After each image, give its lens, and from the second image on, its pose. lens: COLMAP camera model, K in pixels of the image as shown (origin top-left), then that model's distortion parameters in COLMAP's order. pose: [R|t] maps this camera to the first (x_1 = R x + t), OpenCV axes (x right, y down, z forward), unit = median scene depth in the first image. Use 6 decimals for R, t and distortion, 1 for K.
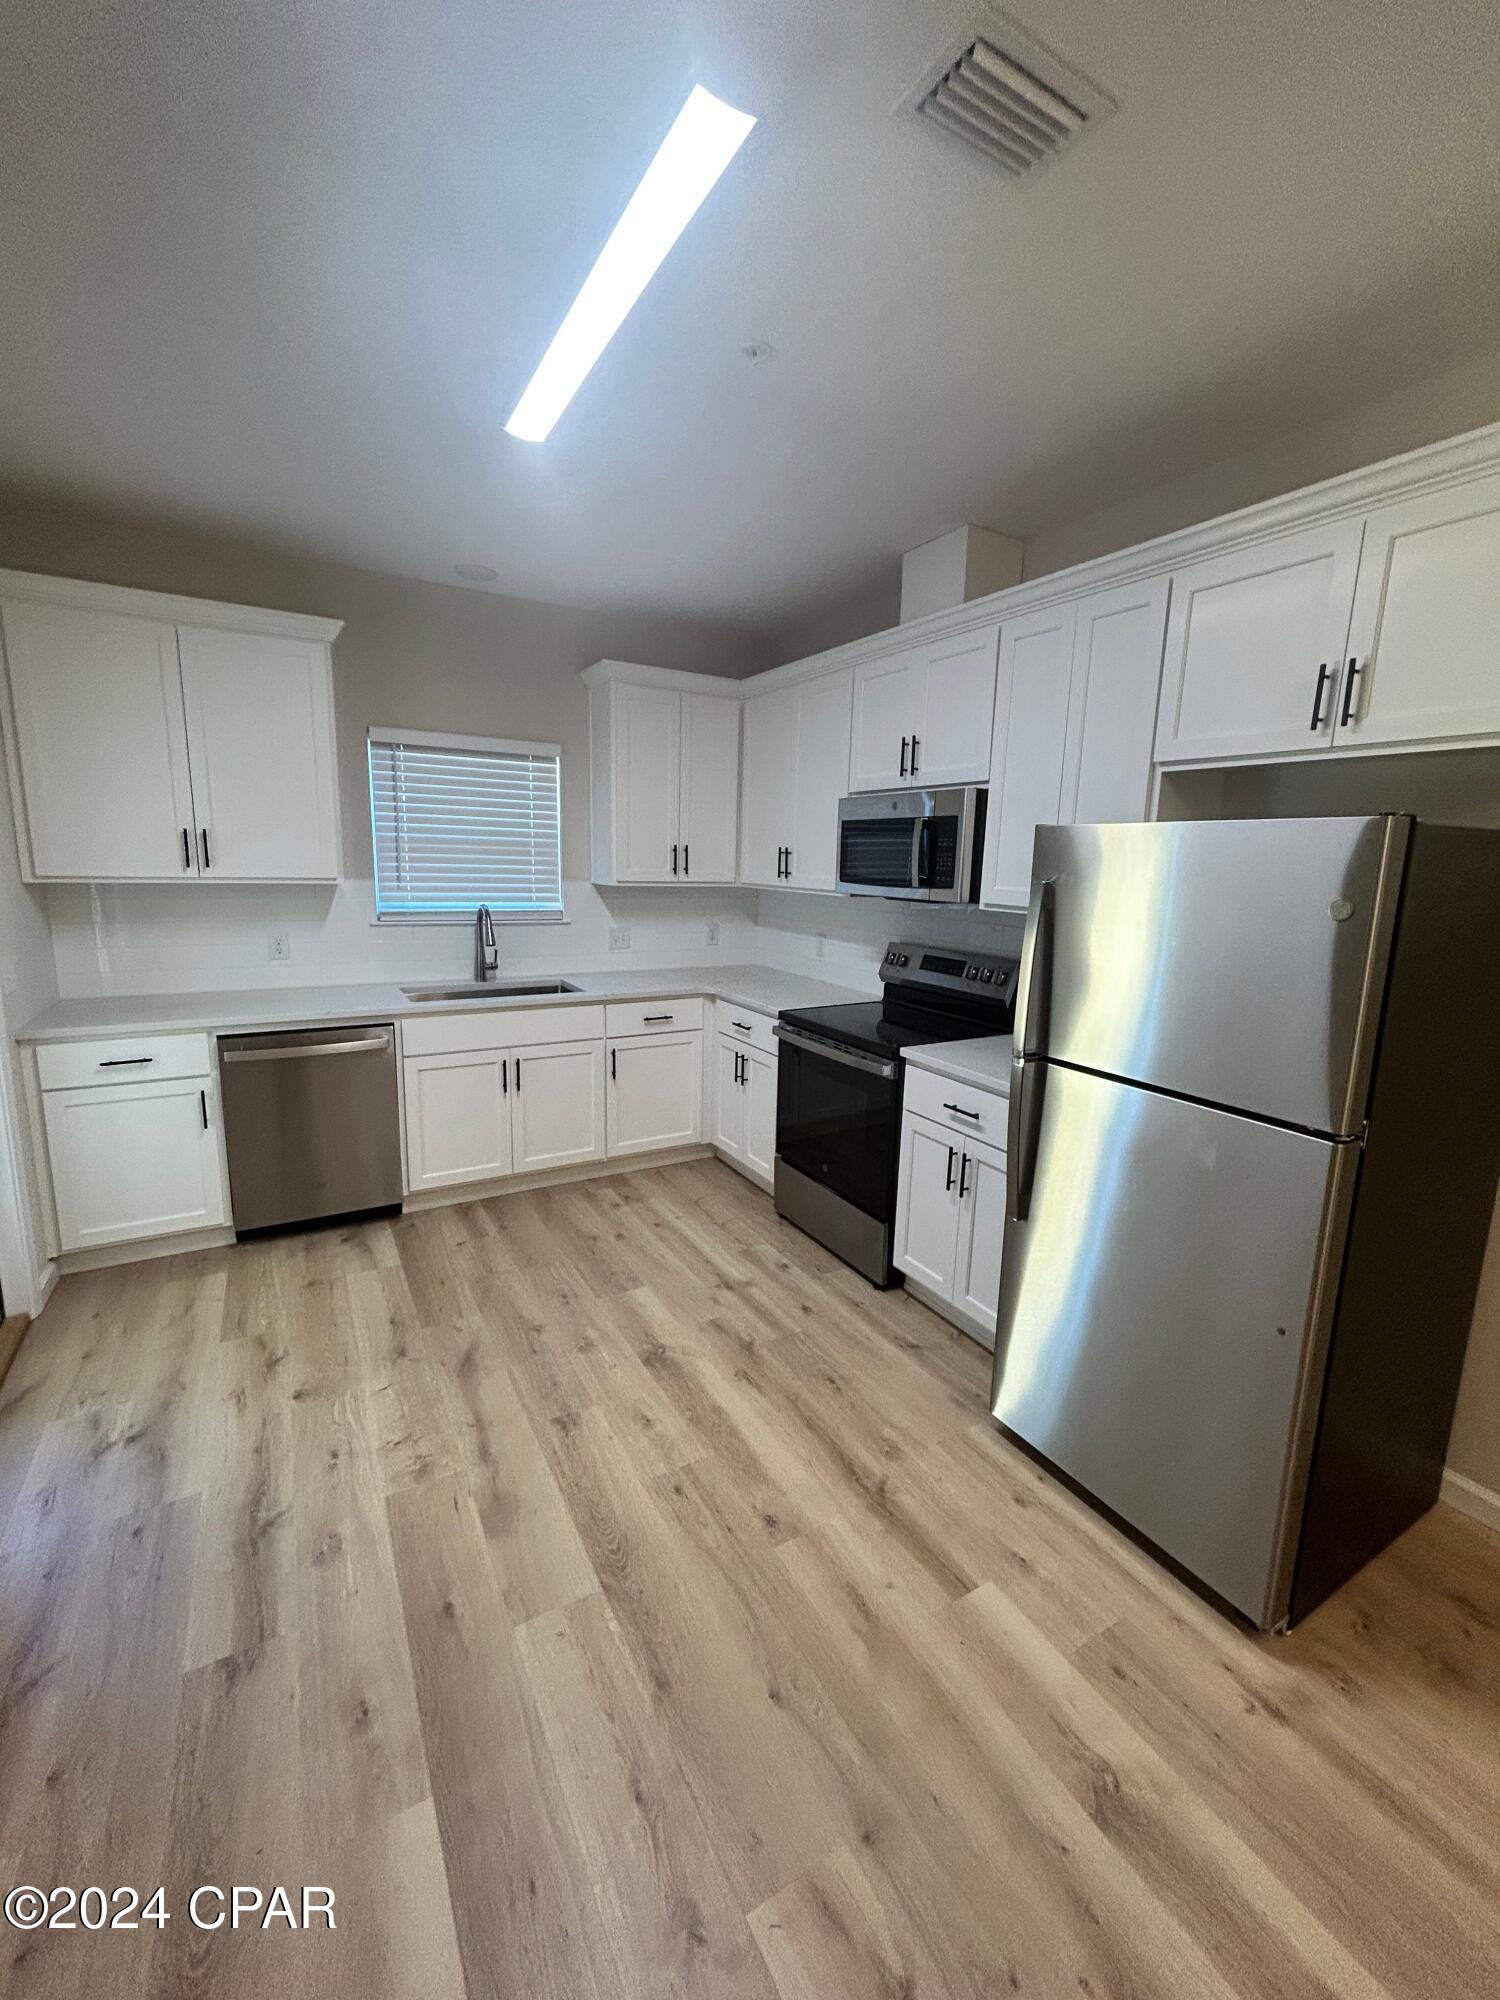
lens RADIAL K [[814.9, 0, 760.8], [0, 814.9, 997.1], [0, 0, 1]] dist [-0.002179, 0.000145]
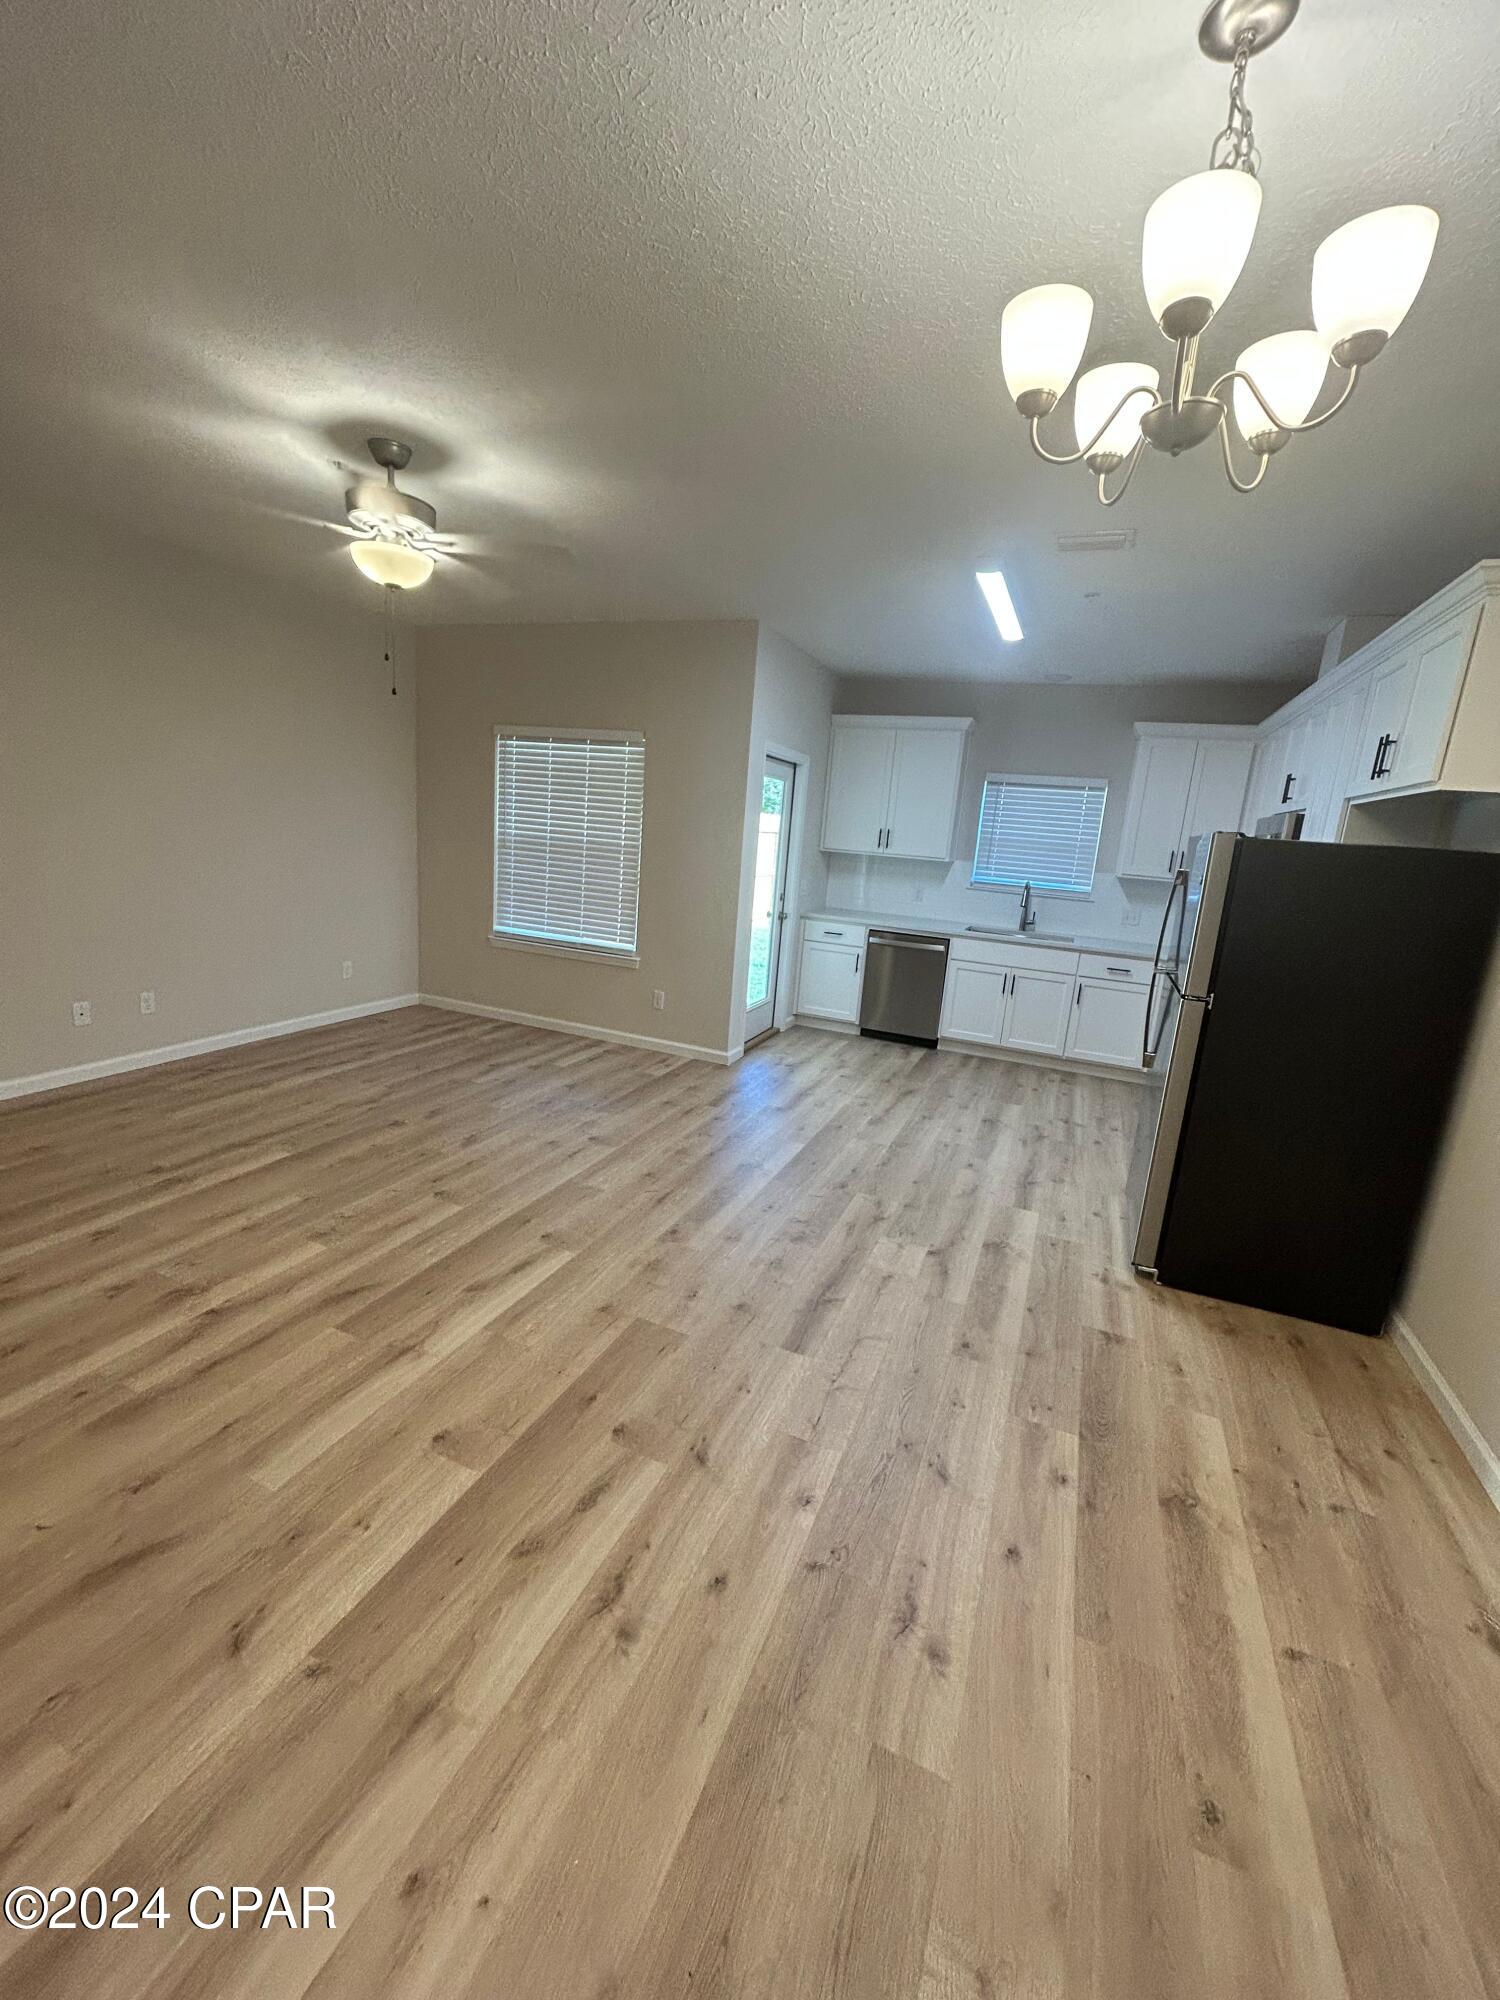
lens RADIAL K [[814.9, 0, 760.8], [0, 814.9, 997.1], [0, 0, 1]] dist [-0.002179, 0.000145]
pose [[0.614200, 0.184600, -0.767255, 0.745948], [-0.195187, 0.977583, 0.078954, 0.103085], [0.764631, 0.101265, 0.636463, -0.482633]]
